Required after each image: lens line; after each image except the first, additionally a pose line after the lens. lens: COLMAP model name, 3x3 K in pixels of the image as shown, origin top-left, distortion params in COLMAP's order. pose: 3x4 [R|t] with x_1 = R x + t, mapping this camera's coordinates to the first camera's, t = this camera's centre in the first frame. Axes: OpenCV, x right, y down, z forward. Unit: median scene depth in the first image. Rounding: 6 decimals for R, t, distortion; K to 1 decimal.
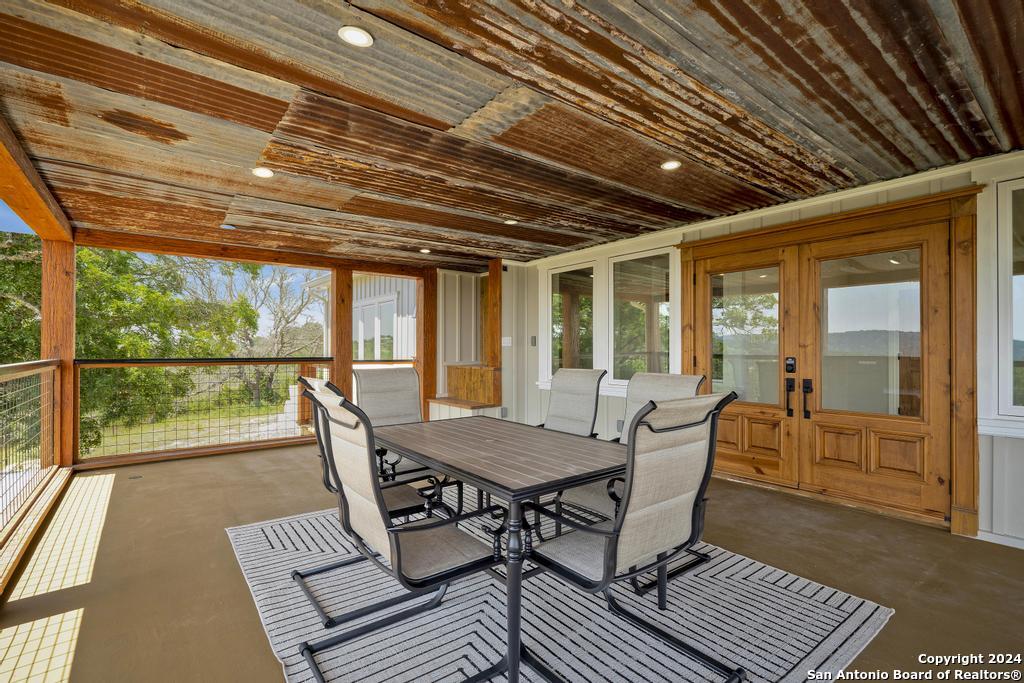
lens RADIAL K [[473.0, 0, 512.5], [0, 473.0, 347.7], [0, 0, 1]] dist [-0.003110, -0.000009]
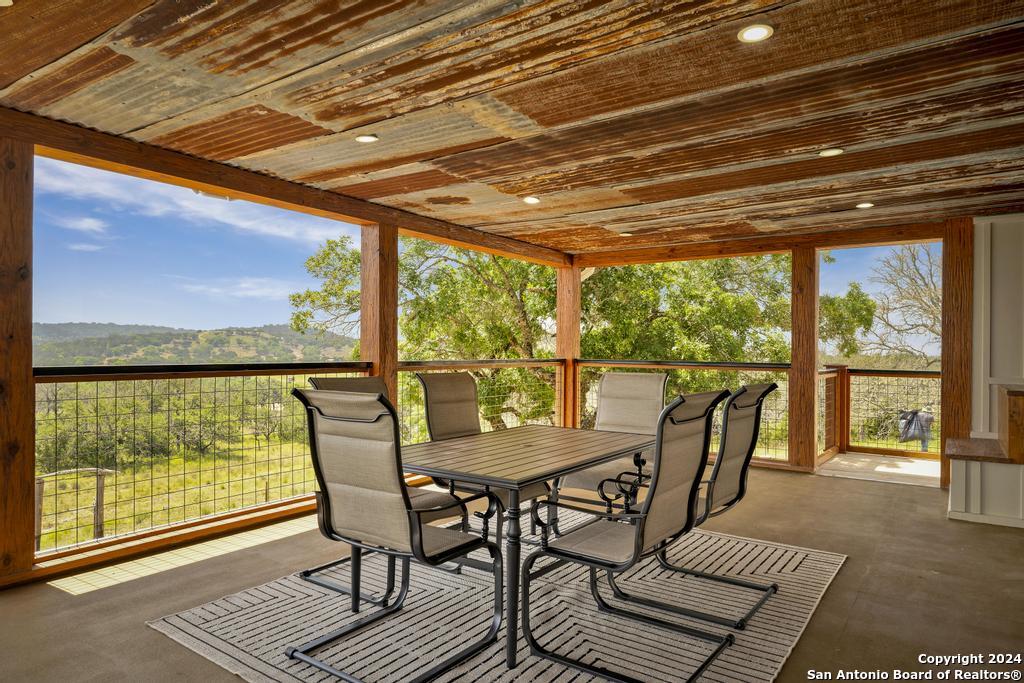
lens RADIAL K [[647.4, 0, 511.5], [0, 647.4, 344.3], [0, 0, 1]] dist [0.005851, 0.001315]
pose [[0.285417, -0.005146, -0.958390, 0.892096], [-0.008298, 0.999935, -0.007840, 0.002870], [0.958368, 0.010190, 0.285356, 0.433904]]
